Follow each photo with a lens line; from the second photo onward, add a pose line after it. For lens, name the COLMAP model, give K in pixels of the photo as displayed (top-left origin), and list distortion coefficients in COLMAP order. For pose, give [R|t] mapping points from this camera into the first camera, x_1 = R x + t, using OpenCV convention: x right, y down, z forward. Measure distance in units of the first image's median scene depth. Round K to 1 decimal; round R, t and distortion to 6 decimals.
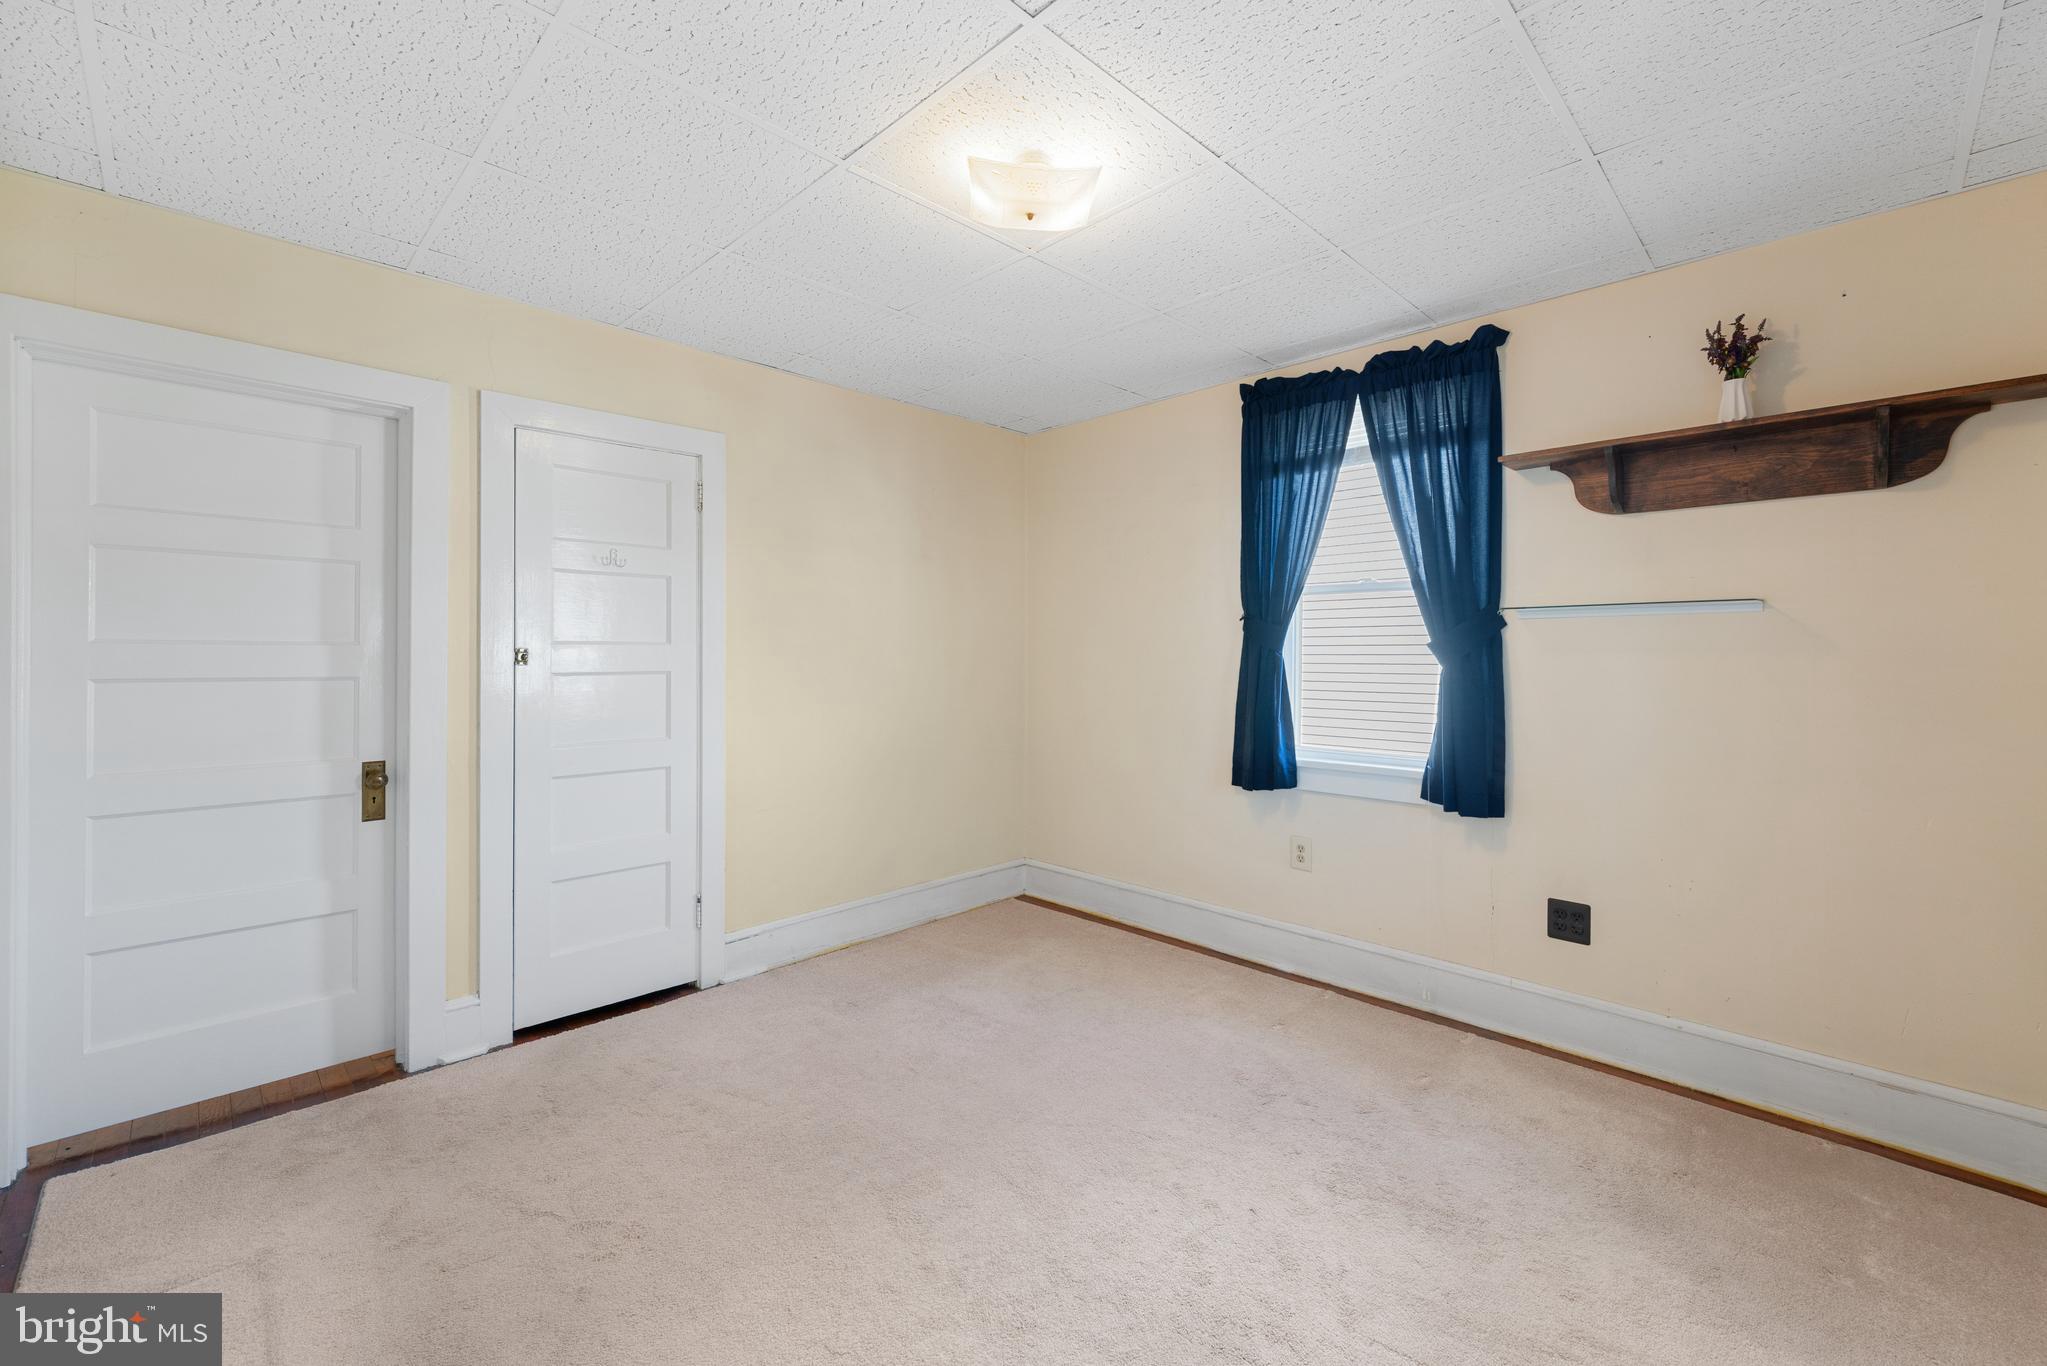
lens RADIAL K [[833.8, 0, 1030.0], [0, 833.8, 665.7], [0, 0, 1]] dist [0.000116, -0.001191]
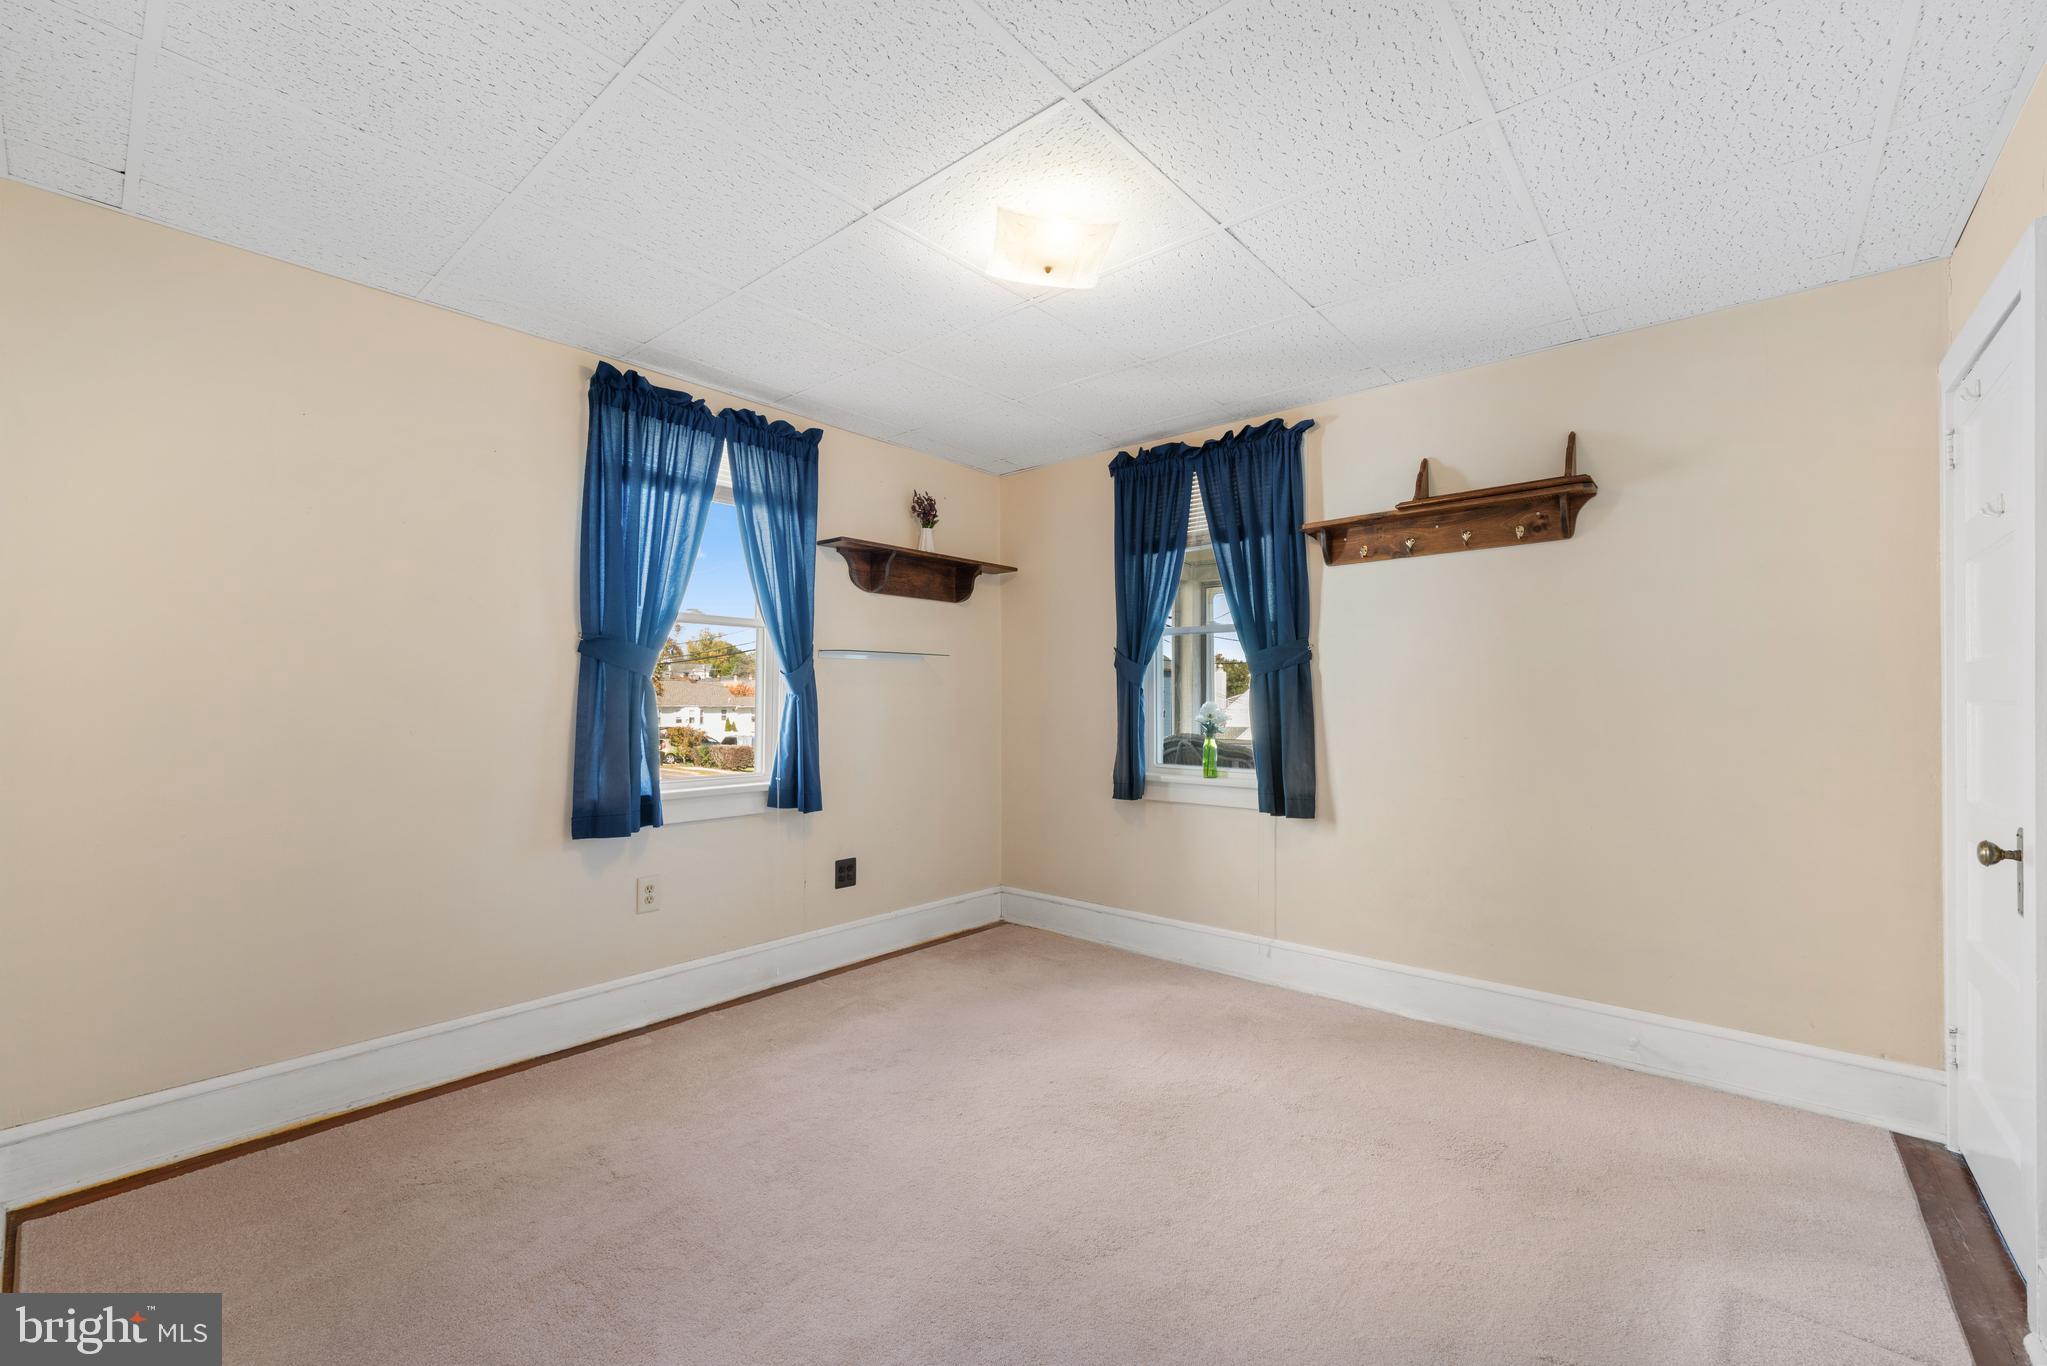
lens RADIAL K [[833.8, 0, 1027.9], [0, 833.8, 691.4], [0, 0, 1]] dist [0.000116, -0.001191]
pose [[-0.067826, -0.006137, 0.997678, -0.712650], [-0.004666, 0.999972, 0.005834, -0.011575], [-0.997686, -0.004259, -0.067853, 0.714549]]
